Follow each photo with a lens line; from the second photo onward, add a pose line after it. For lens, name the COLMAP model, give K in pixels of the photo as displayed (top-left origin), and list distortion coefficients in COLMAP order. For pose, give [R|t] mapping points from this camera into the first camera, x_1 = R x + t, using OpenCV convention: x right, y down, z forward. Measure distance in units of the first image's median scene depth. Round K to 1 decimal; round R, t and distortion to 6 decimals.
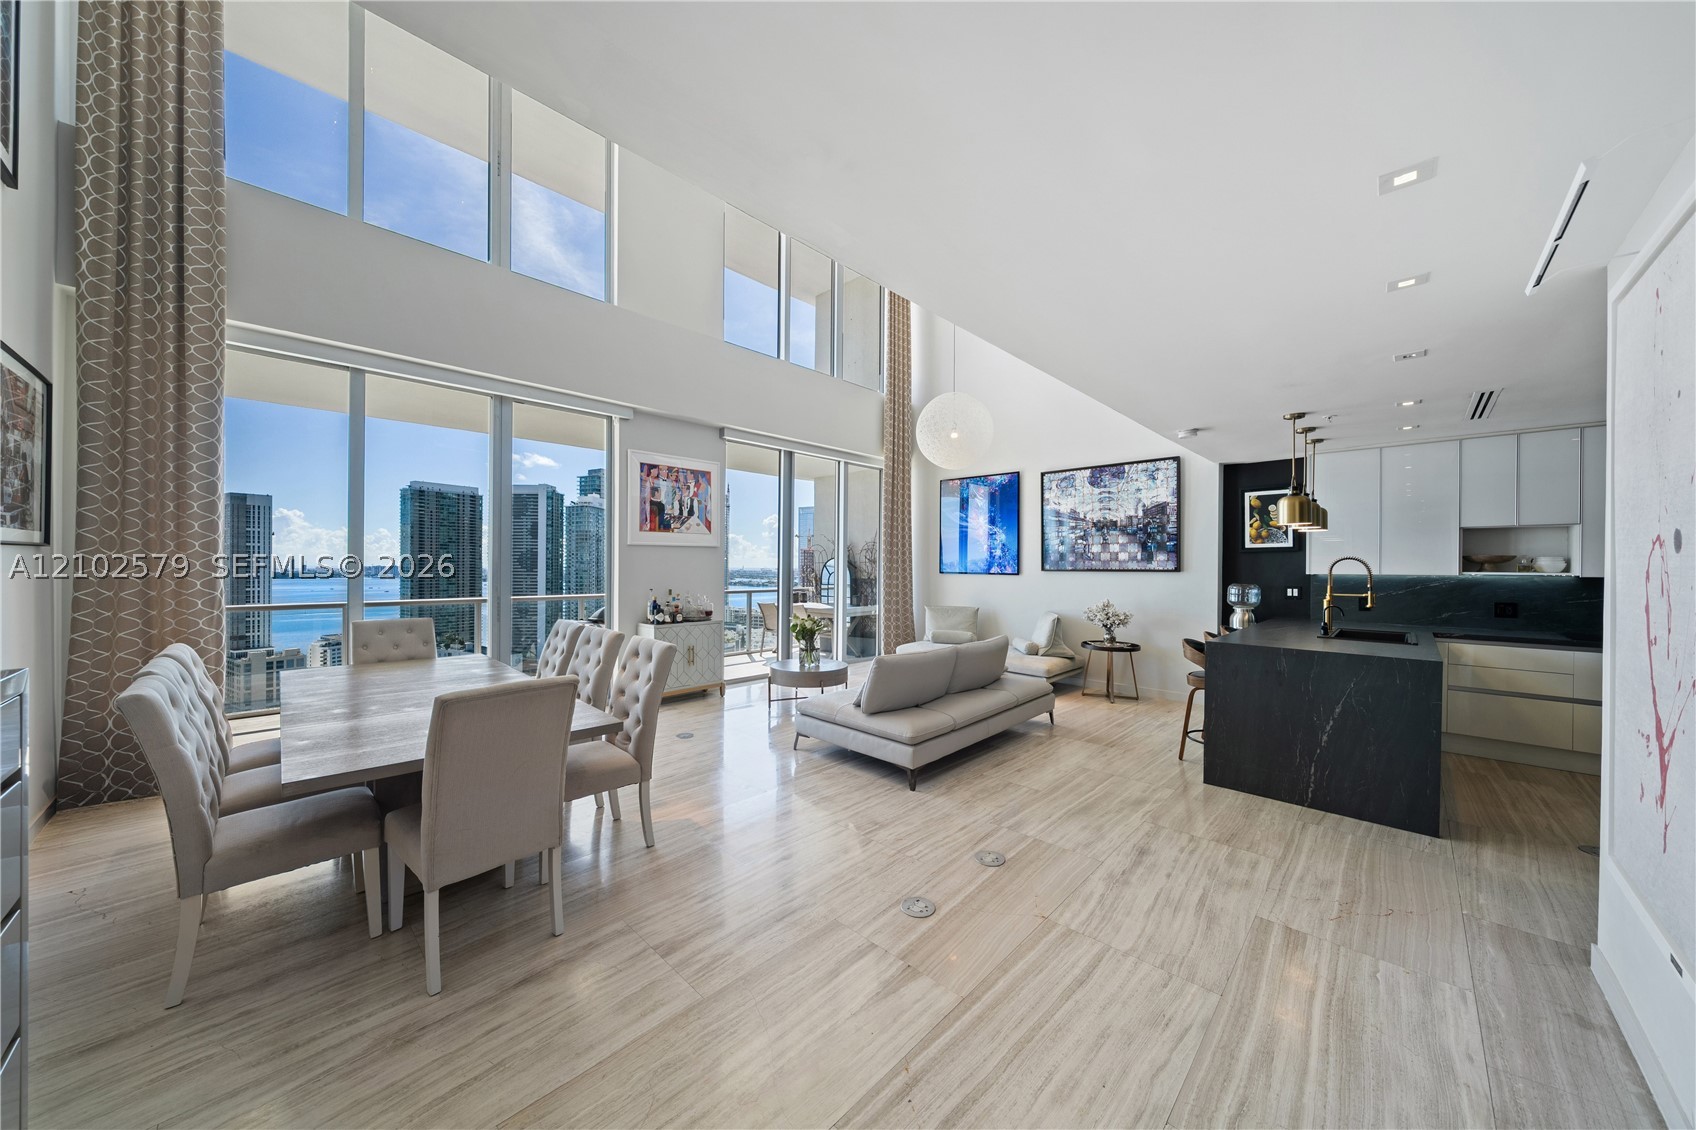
lens RADIAL K [[587.6, 0, 850.9], [0, 587.6, 565.4], [0, 0, 1]] dist [0.001202, 0.000232]
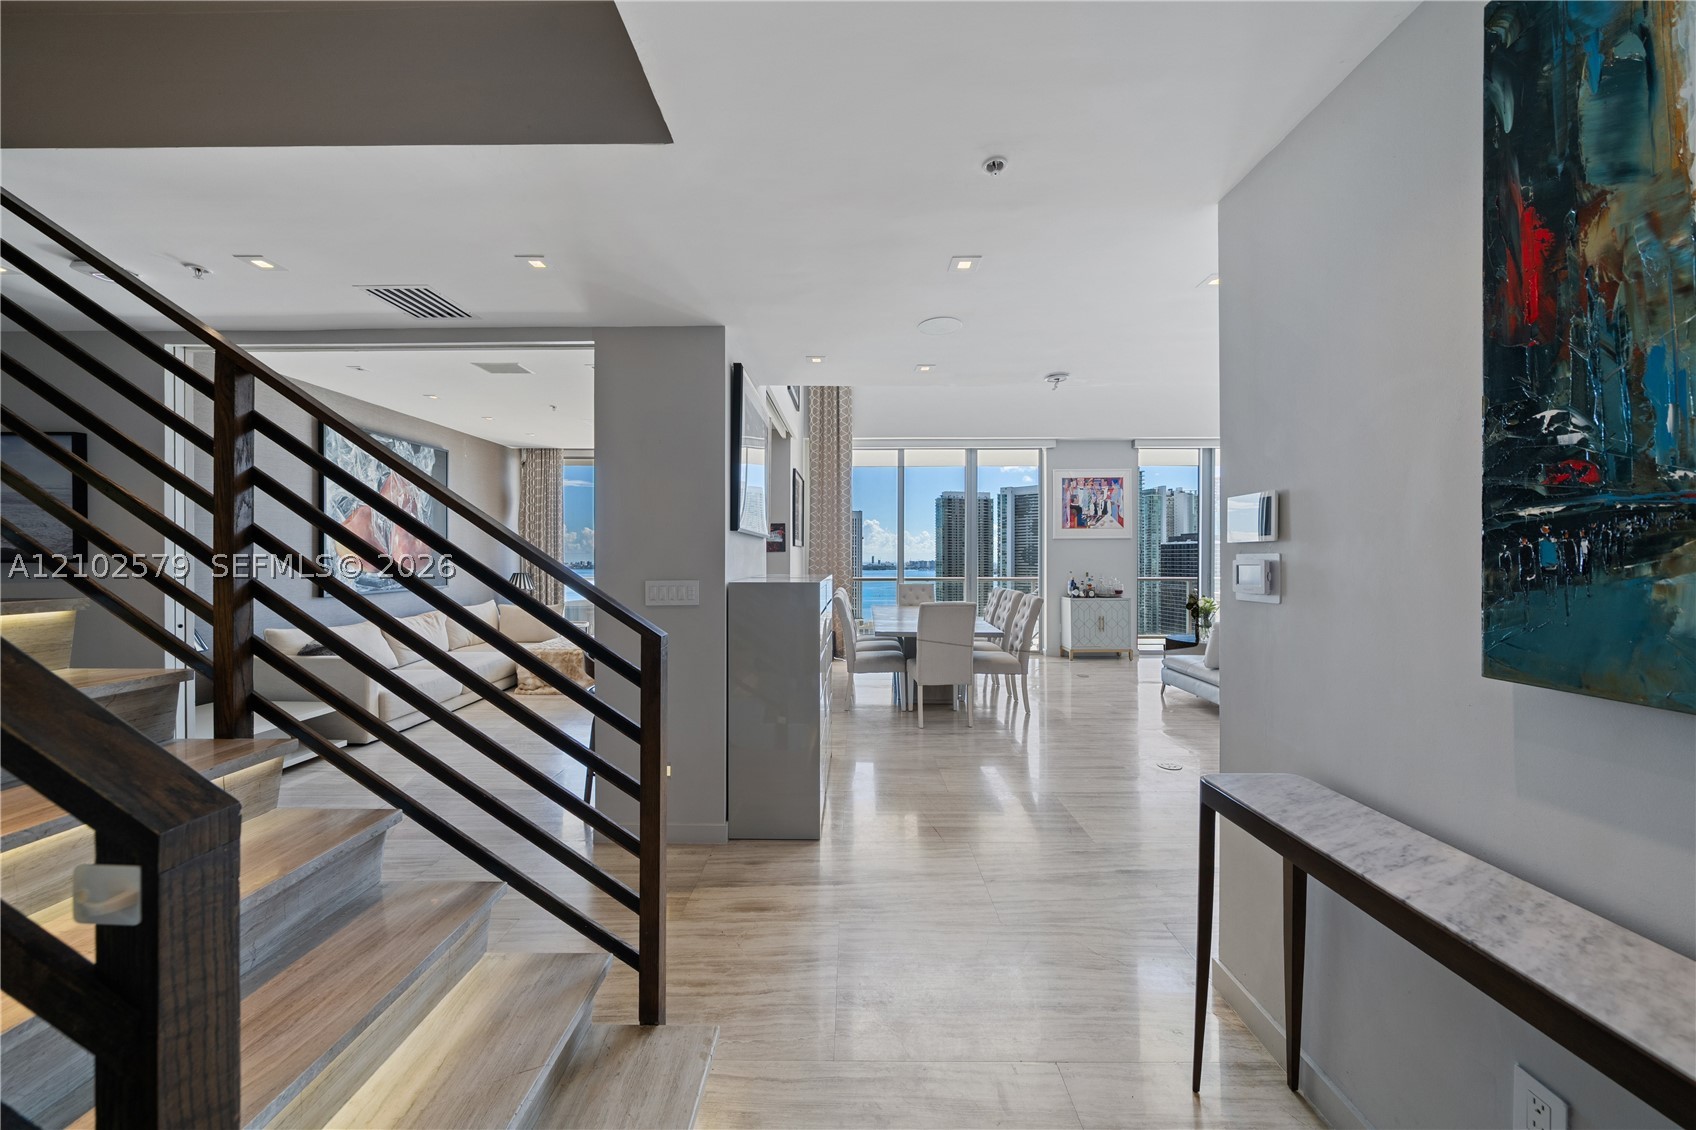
lens RADIAL K [[587.6, 0, 833.5], [0, 587.6, 559.0], [0, 0, 1]] dist [0.001202, 0.000232]
pose [[0.674838, -0.007279, -0.737930, 0.275190], [0.006354, 0.999972, -0.004054, 0.013103], [0.737938, -0.001953, 0.674865, -0.293384]]
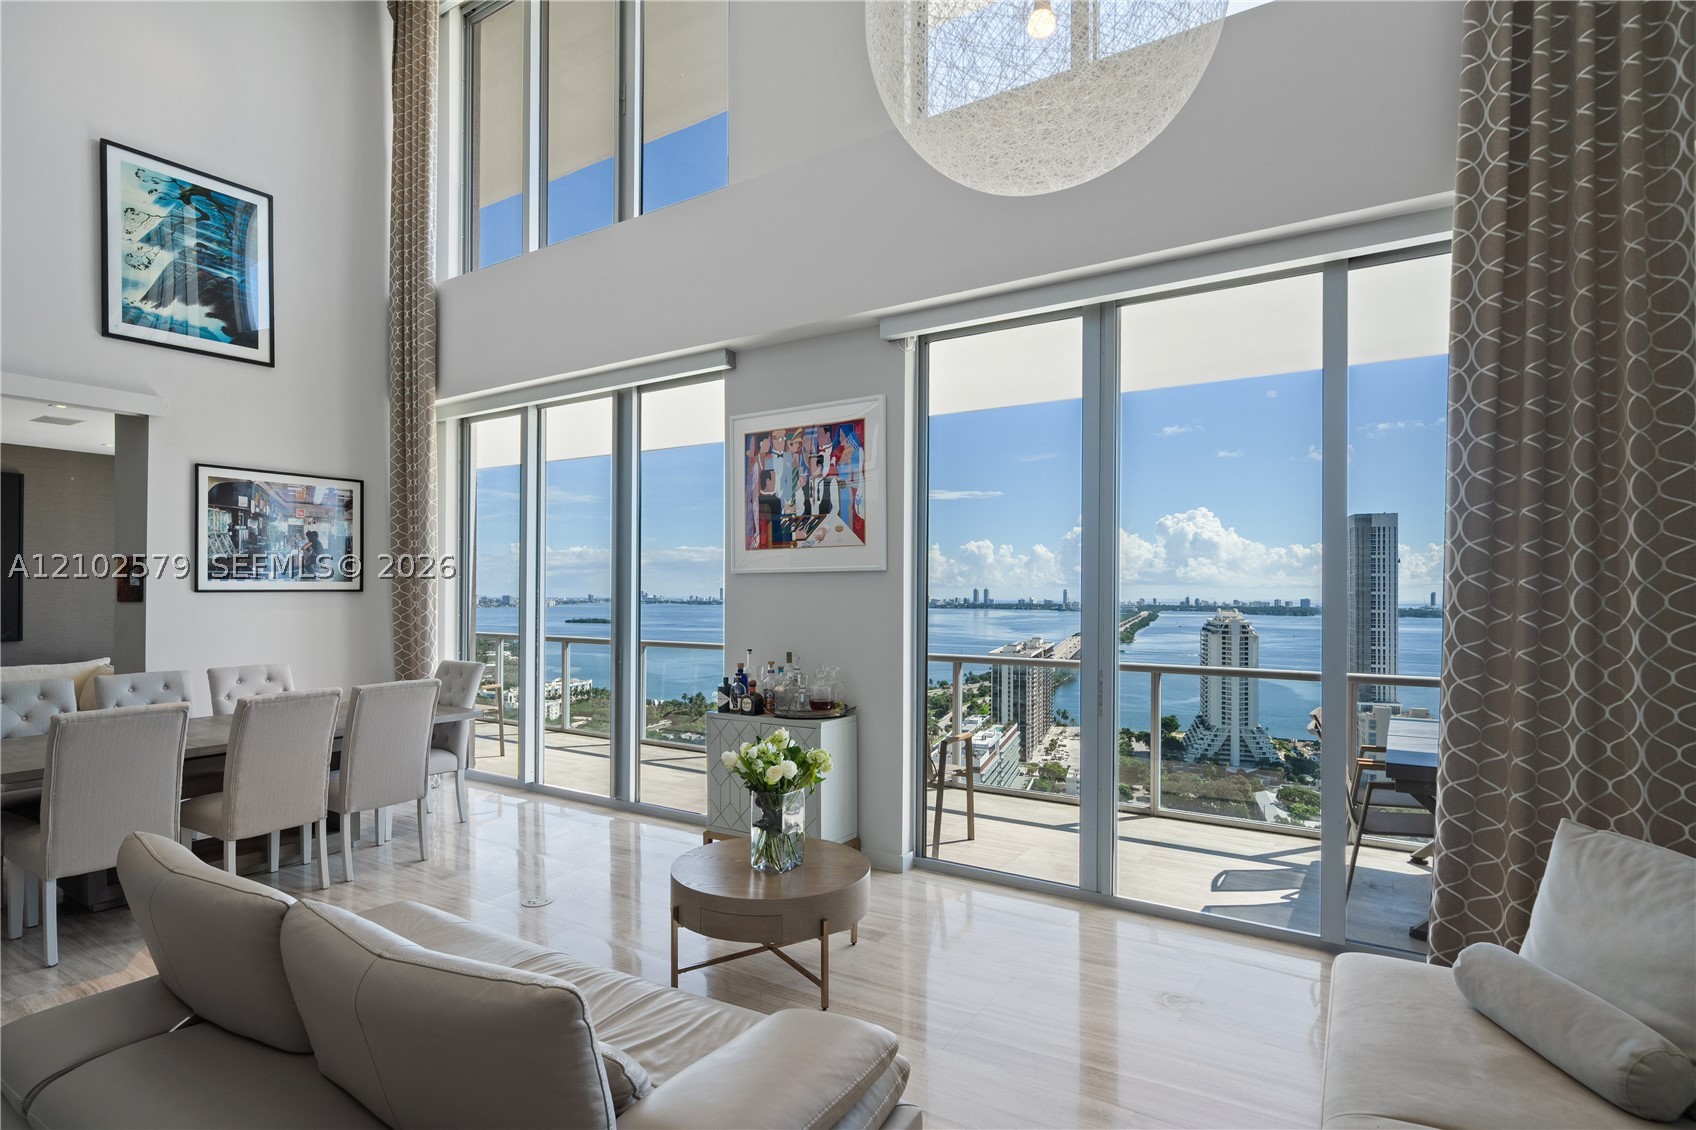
lens RADIAL K [[857.0, 0, 847.2], [0, 857.0, 607.0], [0, 0, 1]] dist [0.006165, -0.000143]
pose [[0.180353, 0.010144, -0.983550, 0.497392], [-0.002922, 0.999948, 0.009777, -0.009138], [0.983598, 0.001110, 0.180373, 0.912902]]
